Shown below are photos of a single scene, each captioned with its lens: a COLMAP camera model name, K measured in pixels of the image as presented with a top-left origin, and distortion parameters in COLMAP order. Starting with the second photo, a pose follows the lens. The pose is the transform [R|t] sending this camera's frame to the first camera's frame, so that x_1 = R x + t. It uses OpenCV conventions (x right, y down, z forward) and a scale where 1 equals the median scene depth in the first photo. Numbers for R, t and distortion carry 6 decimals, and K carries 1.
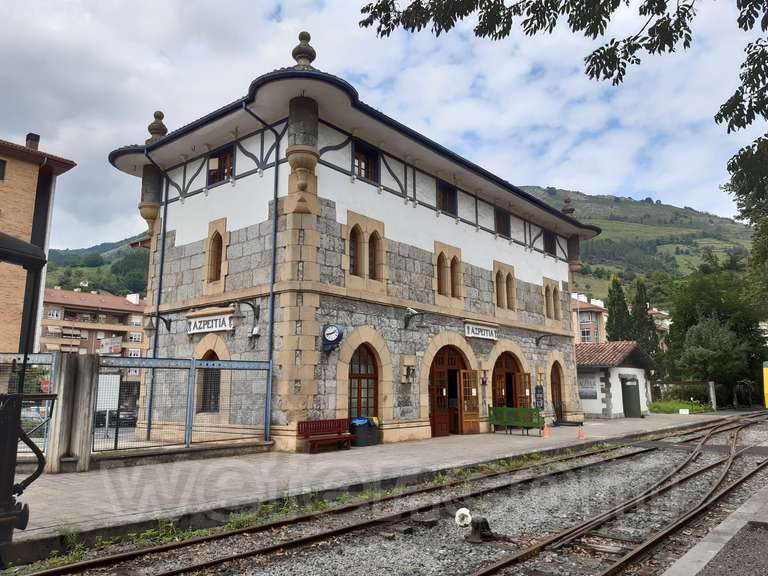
lens RADIAL K [[597.2, 0, 384.7], [0, 597.2, 280.8], [0, 0, 1]] dist [0.059929, -0.134405]
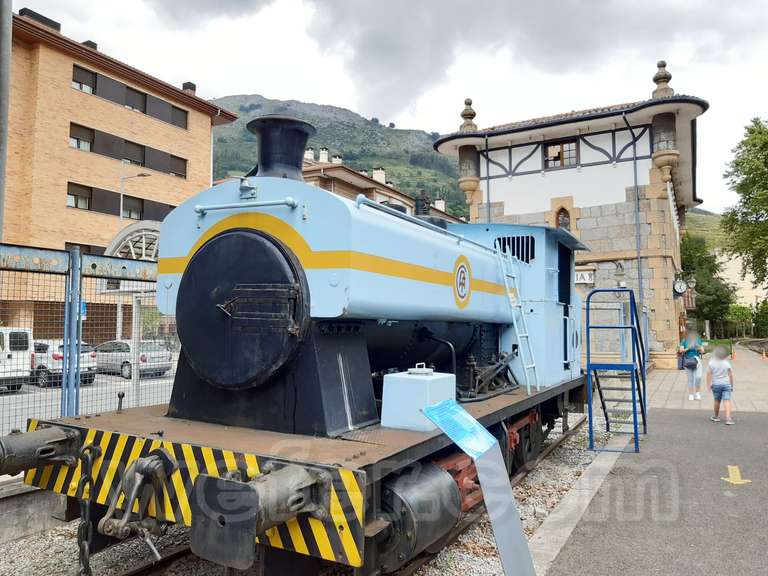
lens RADIAL K [[595.8, 0, 389.0], [0, 595.8, 278.9], [0, 0, 1]] dist [0.081689, -0.134388]
pose [[0.977725, 0.010878, 0.209610, -0.901194], [-0.031070, 0.995155, 0.093279, -0.035283], [-0.207580, -0.097713, 0.973326, -0.195545]]
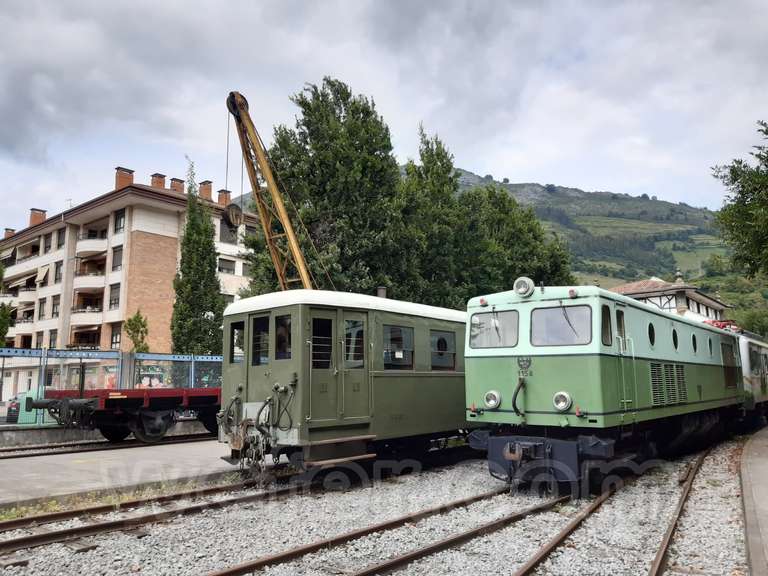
lens RADIAL K [[597.2, 0, 384.7], [0, 597.2, 280.8], [0, 0, 1]] dist [0.059929, -0.134405]
pose [[0.999903, -0.007513, 0.011762, -1.603241], [0.007392, 0.999920, 0.010276, -0.354758], [-0.011838, -0.010188, 0.999878, -2.038671]]
